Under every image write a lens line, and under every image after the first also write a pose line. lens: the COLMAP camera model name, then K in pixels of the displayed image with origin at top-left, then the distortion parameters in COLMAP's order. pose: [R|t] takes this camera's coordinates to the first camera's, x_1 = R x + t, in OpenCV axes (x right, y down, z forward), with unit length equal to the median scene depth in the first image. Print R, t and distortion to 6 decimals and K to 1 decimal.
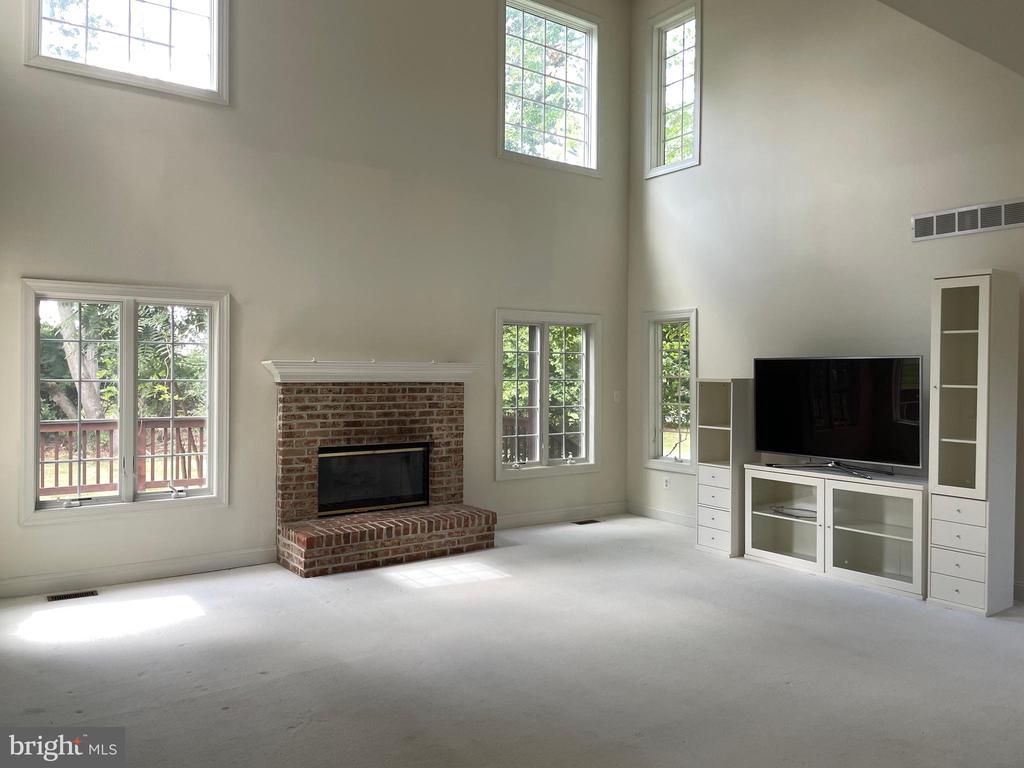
lens RADIAL K [[772.9, 0, 509.4], [0, 772.9, 385.7], [0, 0, 1]] dist [0.060912, -0.076374]
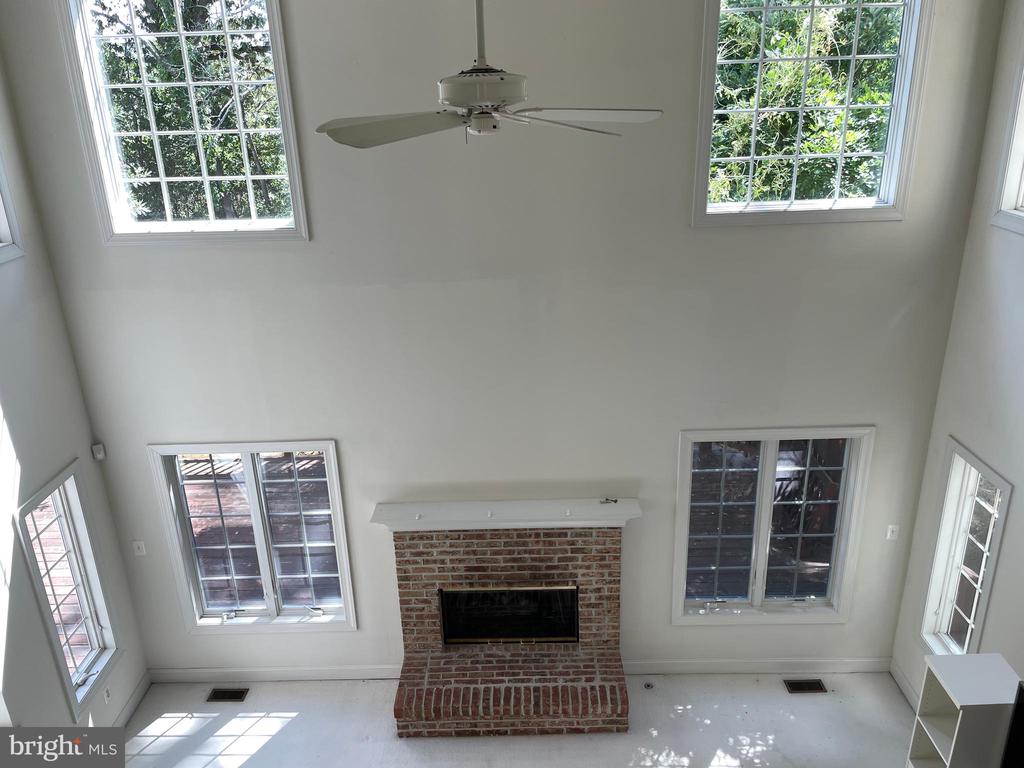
lens RADIAL K [[772.9, 0, 505.8], [0, 772.9, 381.7], [0, 0, 1]] dist [0.060912, -0.076374]
pose [[0.803685, 0.174092, -0.569019, 0.292309], [0.035983, 0.940278, 0.338501, -0.445424], [0.593966, -0.292523, 0.749423, 0.397996]]
